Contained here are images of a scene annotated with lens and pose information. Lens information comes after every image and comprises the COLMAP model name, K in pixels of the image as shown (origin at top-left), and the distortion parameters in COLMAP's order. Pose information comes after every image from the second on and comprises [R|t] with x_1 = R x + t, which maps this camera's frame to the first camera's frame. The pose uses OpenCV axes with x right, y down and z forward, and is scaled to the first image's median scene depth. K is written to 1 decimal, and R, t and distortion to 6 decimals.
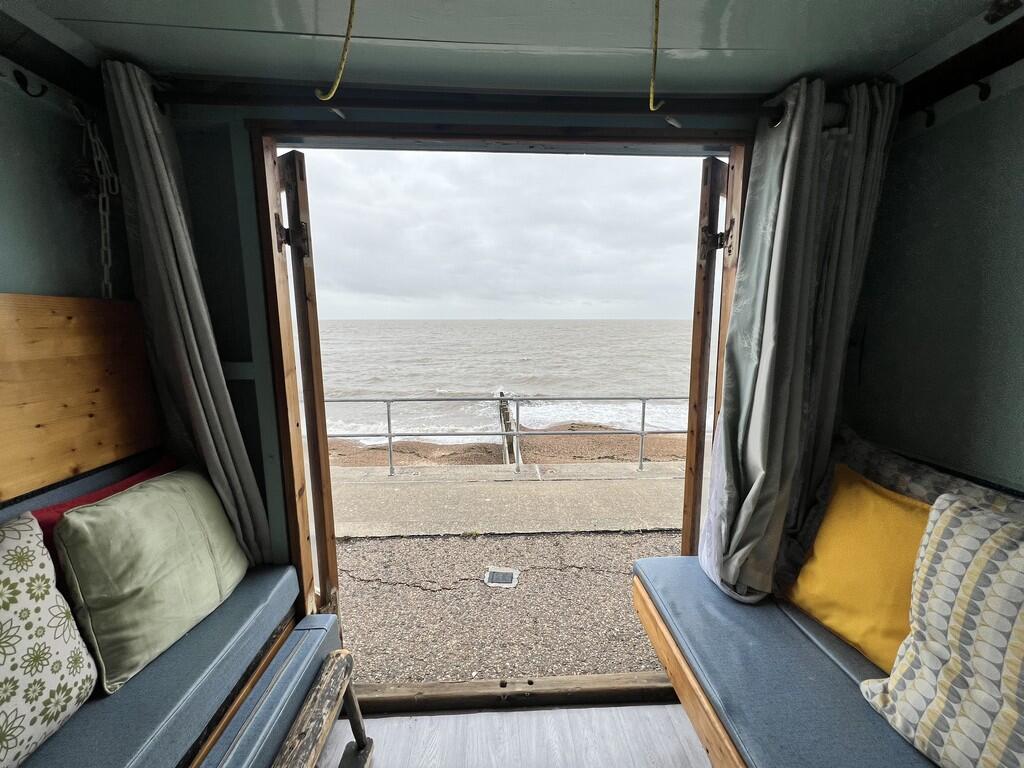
lens RADIAL K [[410.6, 0, 512.0], [0, 410.6, 384.0], [0, 0, 1]] dist [0.000294, 0.000111]
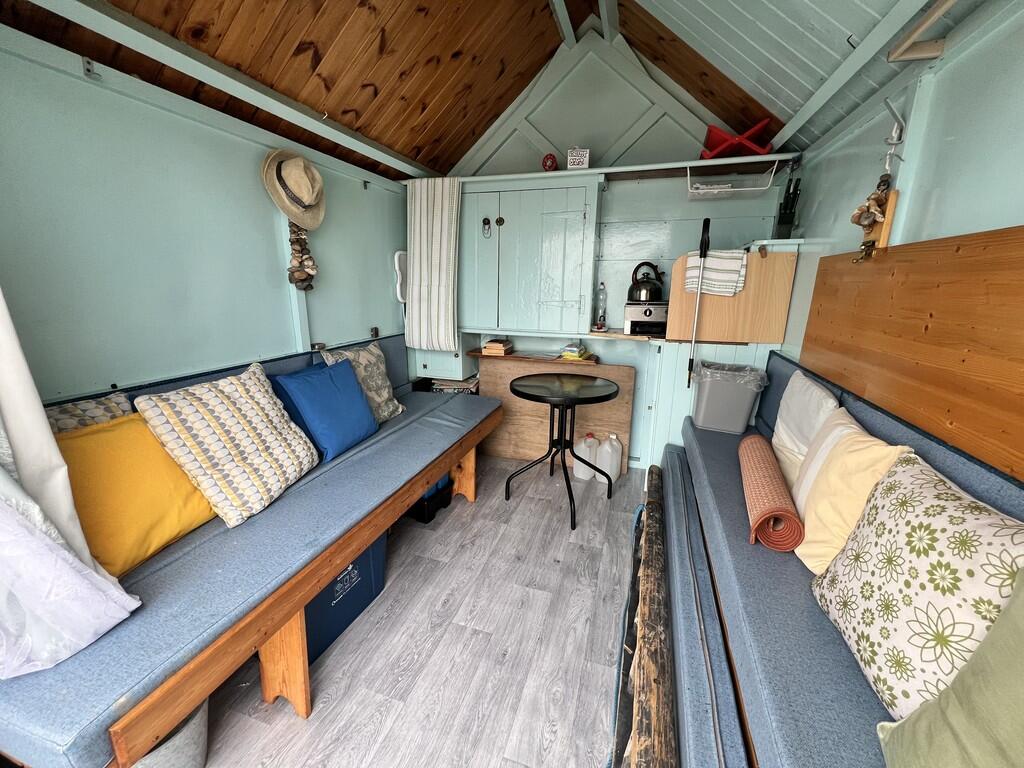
lens RADIAL K [[410.6, 0, 512.0], [0, 410.6, 384.0], [0, 0, 1]] dist [0.000294, 0.000111]
pose [[-0.938642, -0.091738, 0.332468, -0.575649], [0.039700, 0.928829, 0.368375, -0.240661], [-0.342600, 0.358972, -0.868196, 1.978511]]
